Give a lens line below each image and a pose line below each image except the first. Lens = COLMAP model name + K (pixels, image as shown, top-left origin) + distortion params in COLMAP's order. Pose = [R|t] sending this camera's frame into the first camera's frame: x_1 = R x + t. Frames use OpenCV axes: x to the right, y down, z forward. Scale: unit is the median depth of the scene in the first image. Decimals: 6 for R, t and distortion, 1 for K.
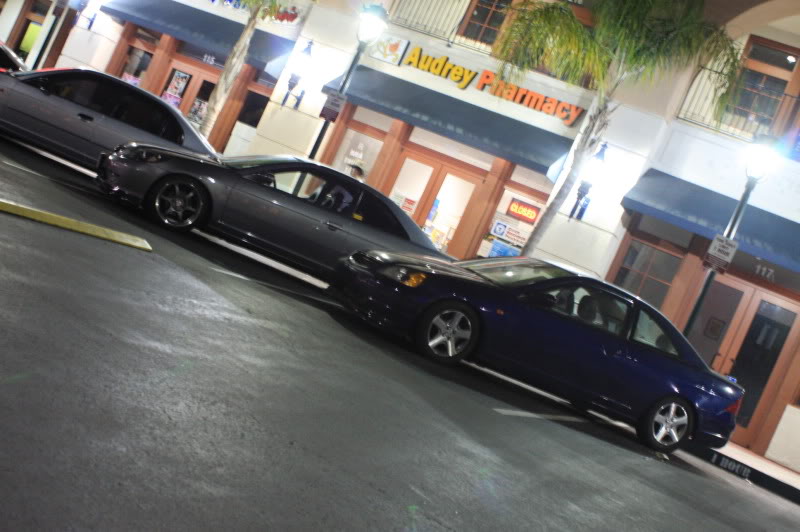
lens RADIAL K [[1106.6, 0, 400.0], [0, 1106.6, 266.0], [0, 0, 1]] dist [-0.143848, 0.077992]
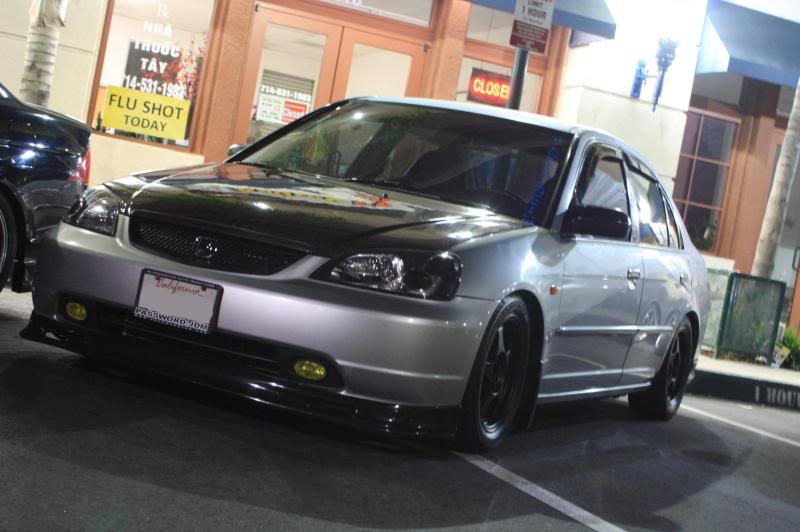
lens RADIAL K [[1398.0, 0, 400.0], [0, 1398.0, 266.0], [0, 0, 1]] dist [-0.066253, -0.070900]
pose [[0.675963, -0.301507, 0.672434, -0.505963], [0.104963, 0.942562, 0.317112, -0.228085], [-0.729422, -0.143775, 0.668784, 0.606444]]
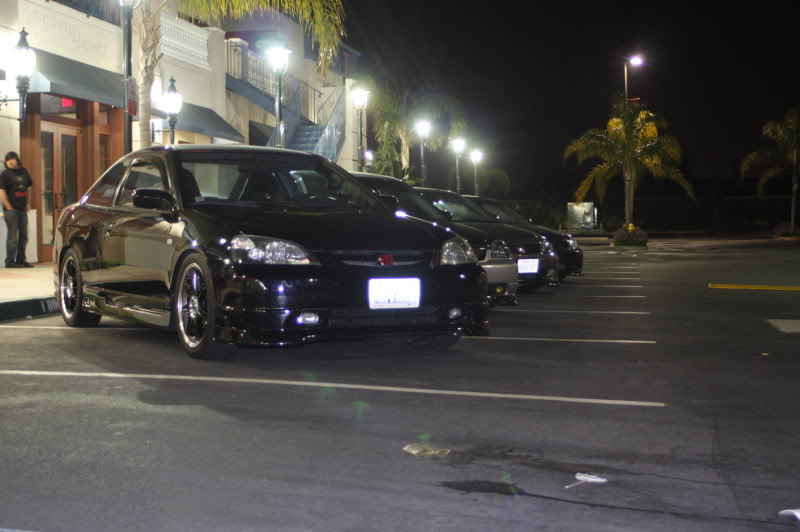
lens RADIAL K [[1175.6, 0, 400.0], [0, 1175.6, 266.0], [0, 0, 1]] dist [-0.109537, 0.058317]
pose [[-0.246090, -0.433593, 0.866855, -0.862442], [-0.102824, 0.900991, 0.421477, -0.393854], [-0.963777, 0.014588, -0.266309, 1.001459]]
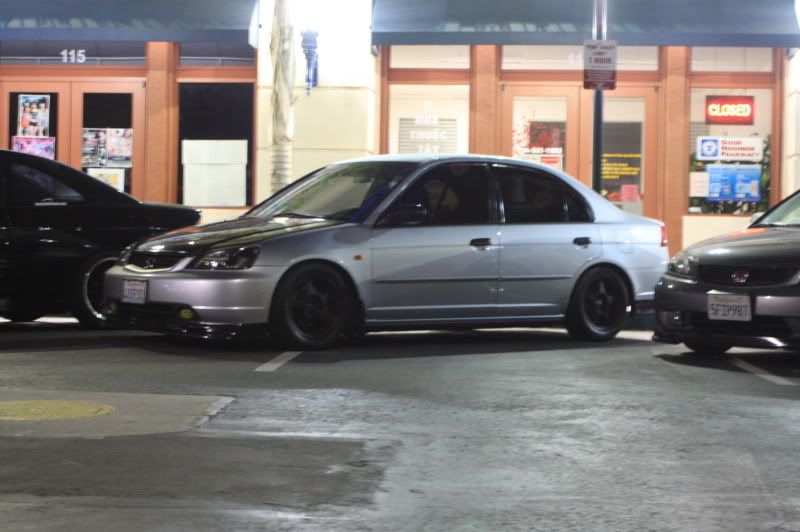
lens RADIAL K [[1571.3, 0, 400.0], [0, 1571.3, 266.0], [0, 0, 1]] dist [0.024241, 0.102861]
pose [[0.852093, -0.393905, 0.344639, -0.475485], [0.360816, 0.919090, 0.158383, -0.209699], [-0.379142, -0.010605, 0.925278, 0.233014]]
